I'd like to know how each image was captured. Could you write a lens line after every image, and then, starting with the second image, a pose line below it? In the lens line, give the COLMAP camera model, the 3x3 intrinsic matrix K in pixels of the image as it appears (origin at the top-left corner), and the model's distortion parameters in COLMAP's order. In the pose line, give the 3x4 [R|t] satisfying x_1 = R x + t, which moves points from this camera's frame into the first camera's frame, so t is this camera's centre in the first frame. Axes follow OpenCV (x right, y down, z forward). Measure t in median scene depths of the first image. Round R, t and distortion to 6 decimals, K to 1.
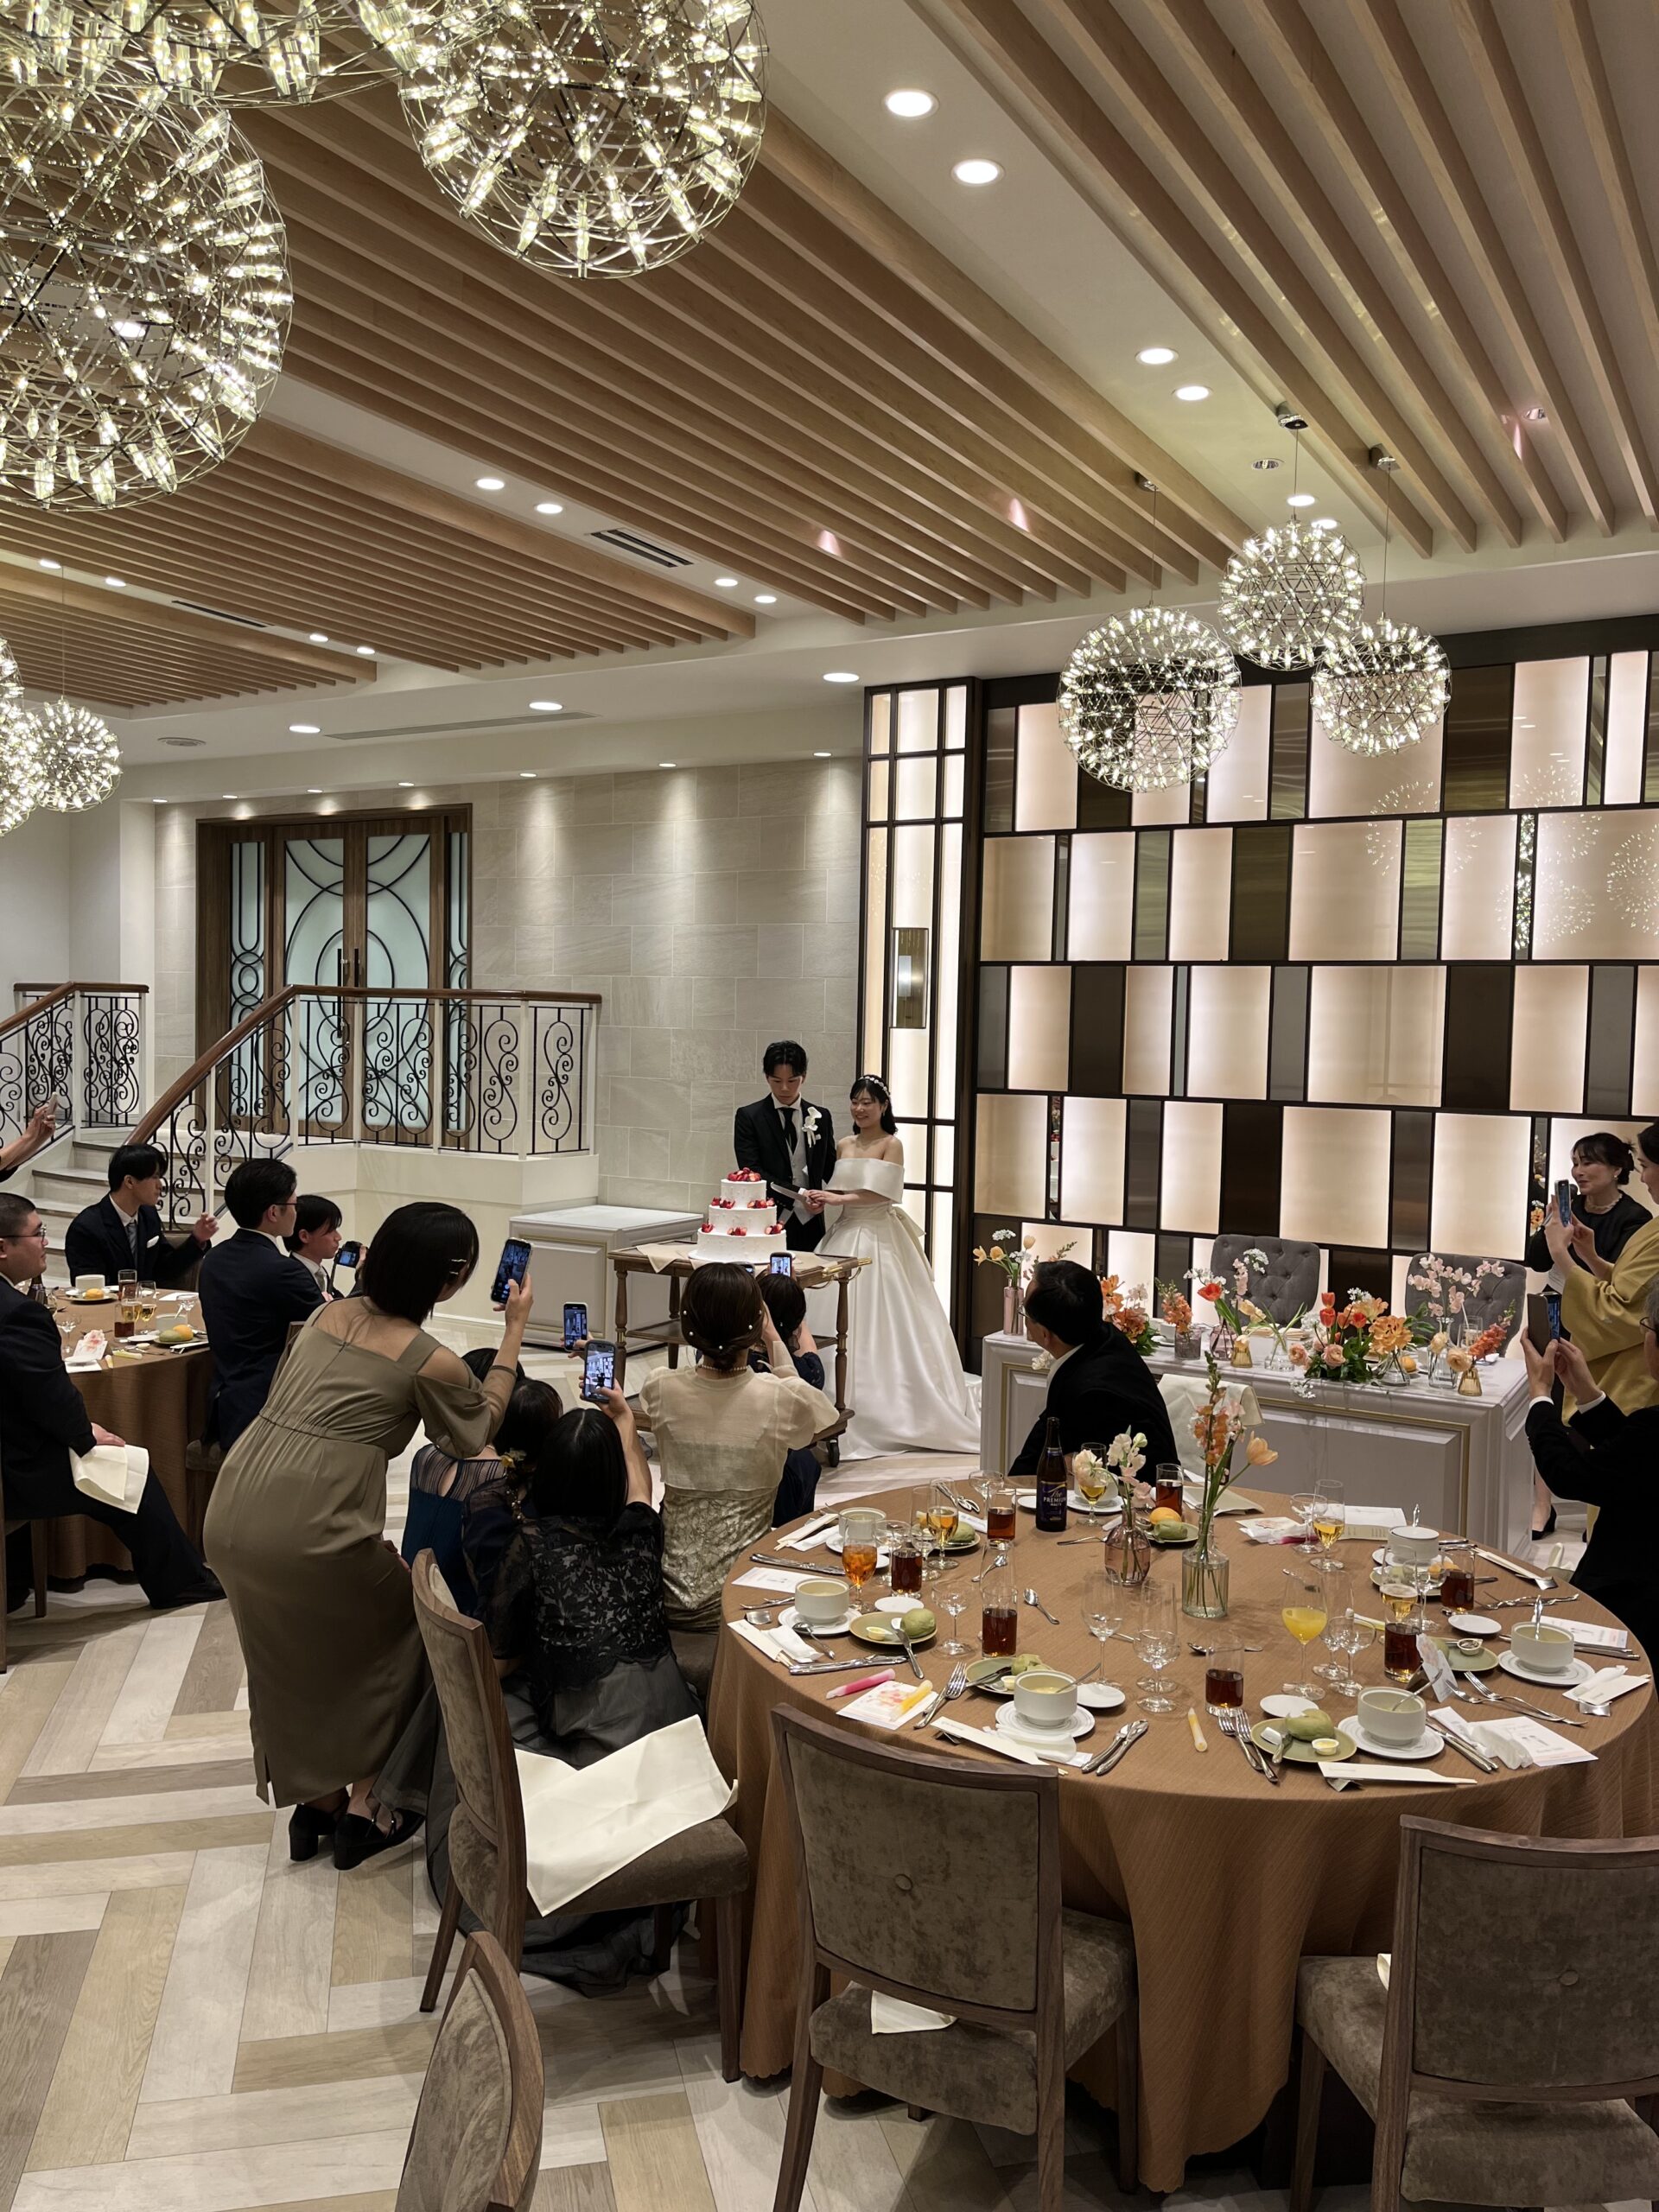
lens RADIAL K [[1694.1, 0, 834.1], [0, 1694.1, 1097.4], [0, 0, 1]] dist [0.064368, -0.007228]
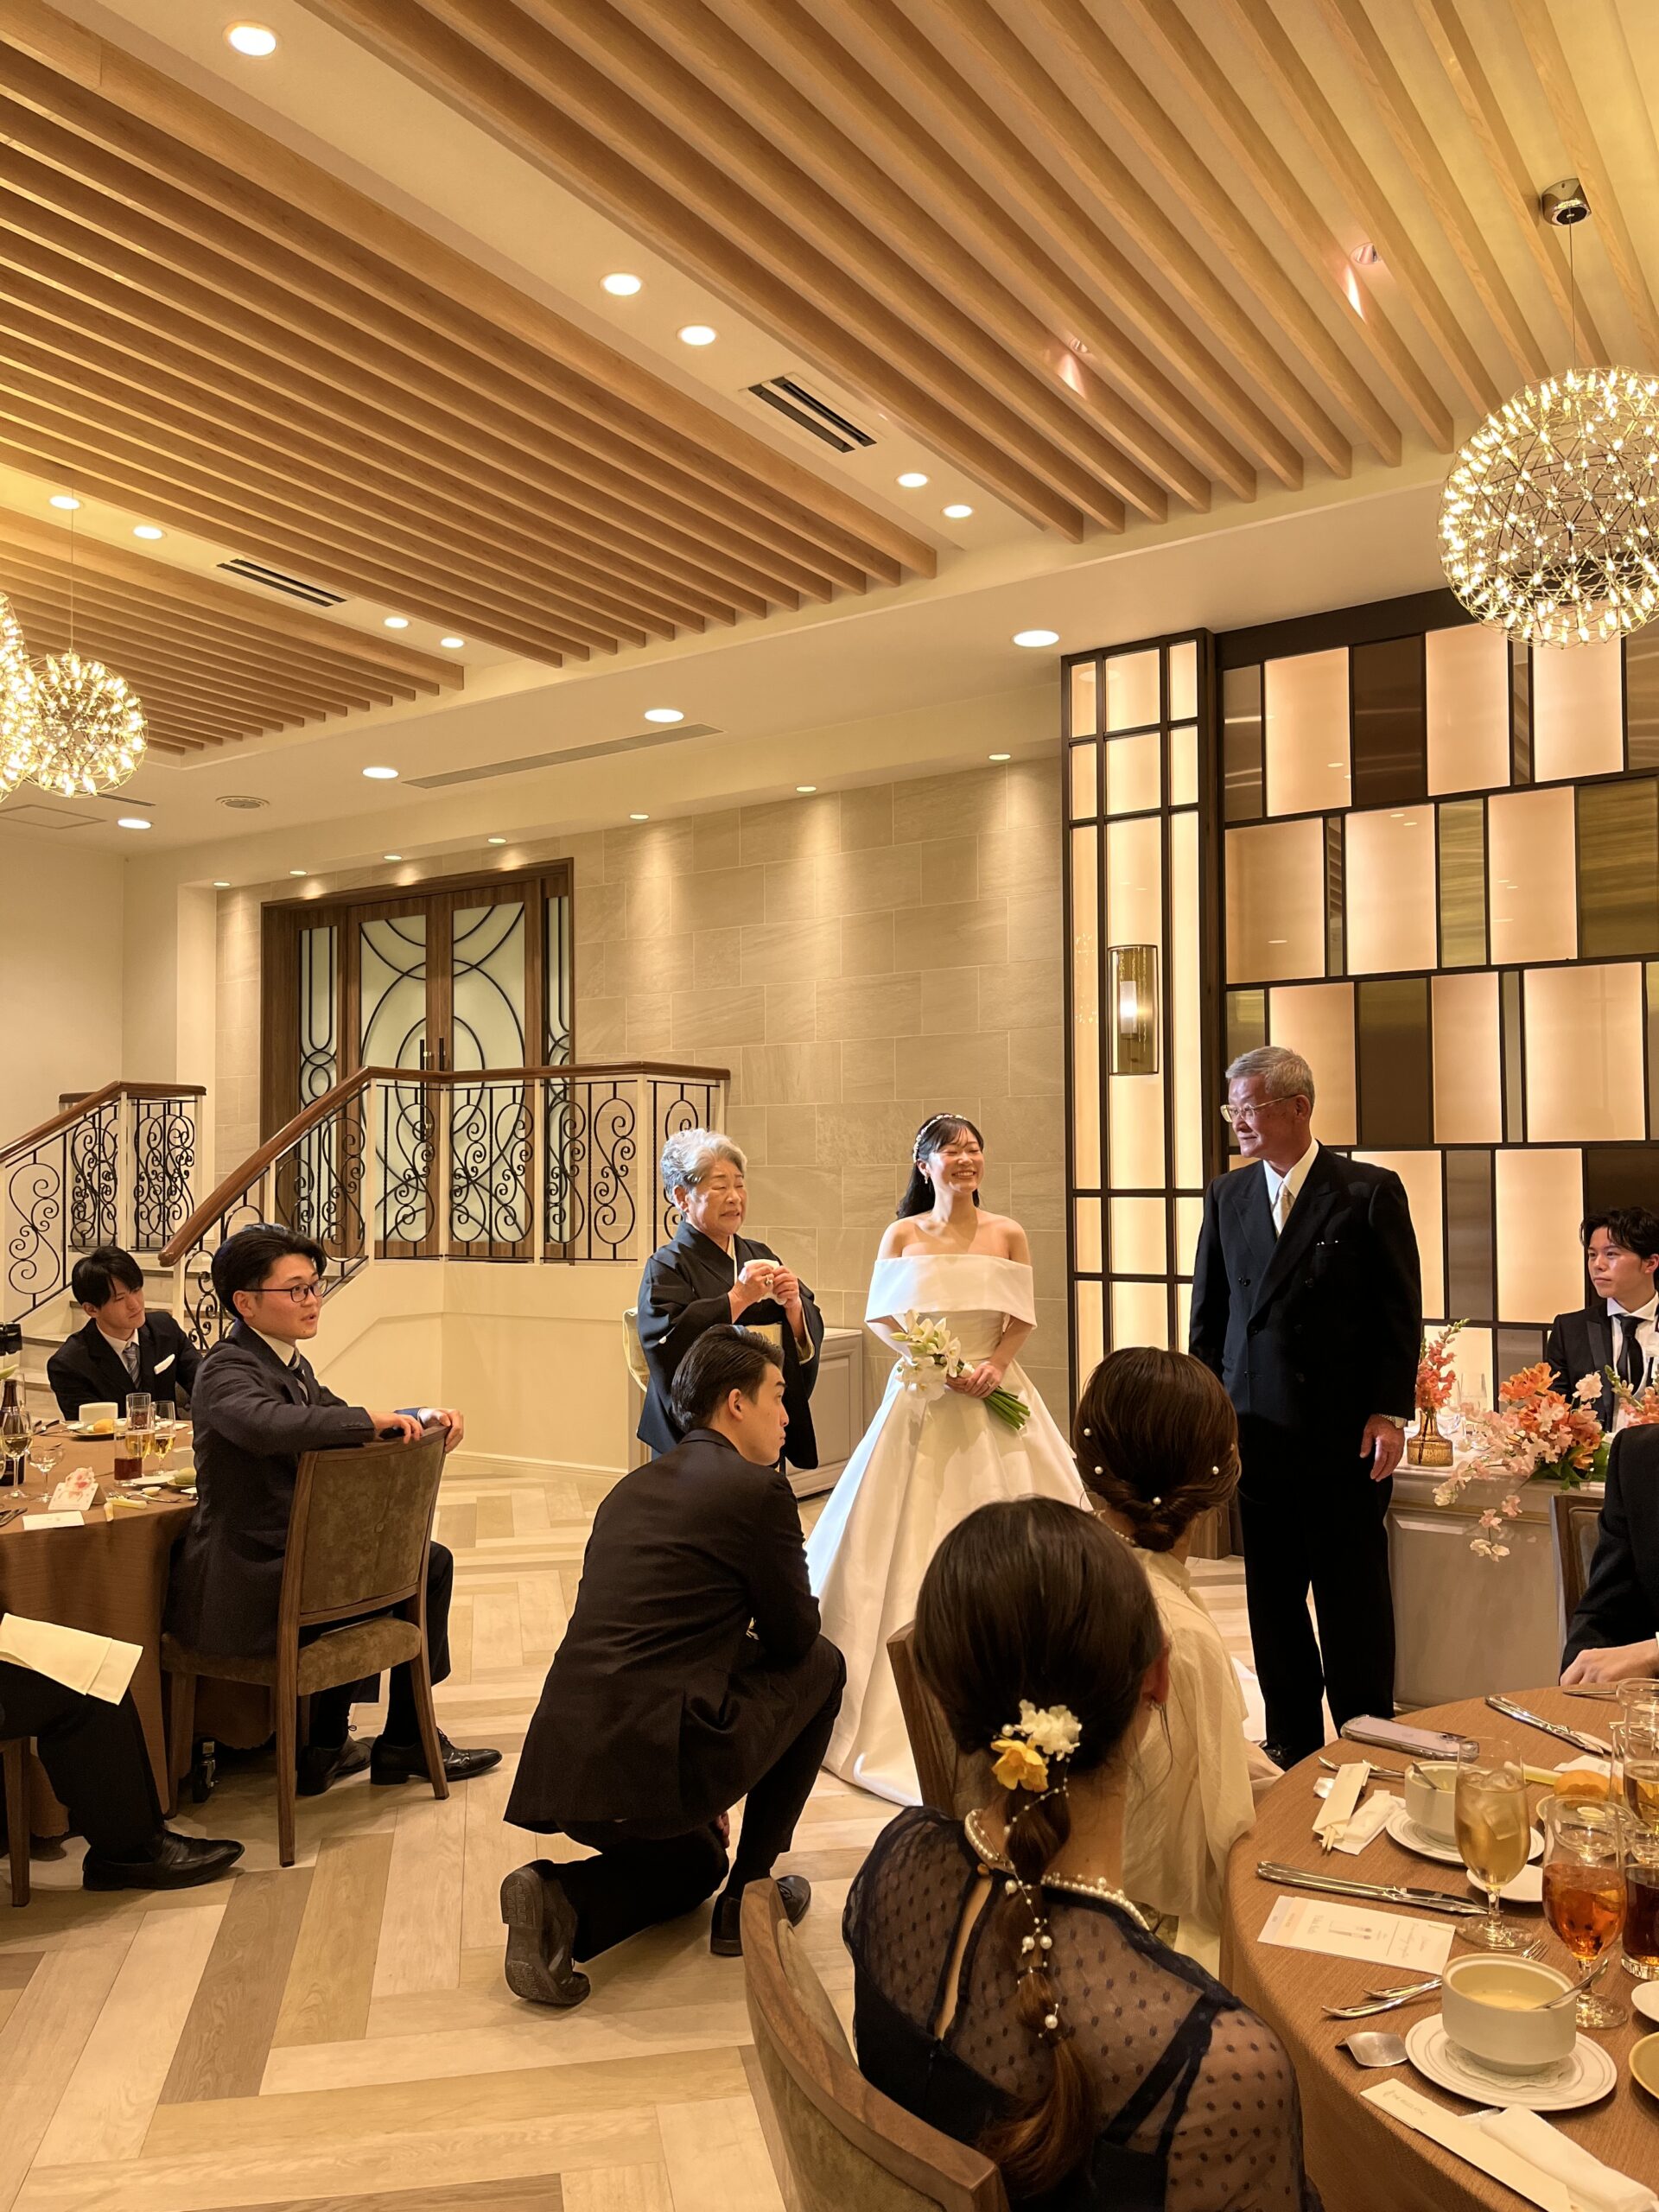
lens RADIAL K [[1694.1, 0, 817.8], [0, 1694.1, 1113.7], [0, 0, 1]] dist [0.064368, -0.007228]
pose [[0.998184, -0.030864, -0.051740, -0.053154], [0.026418, 0.996073, -0.084505, 0.034018], [0.054145, 0.082985, 0.995079, 0.178829]]
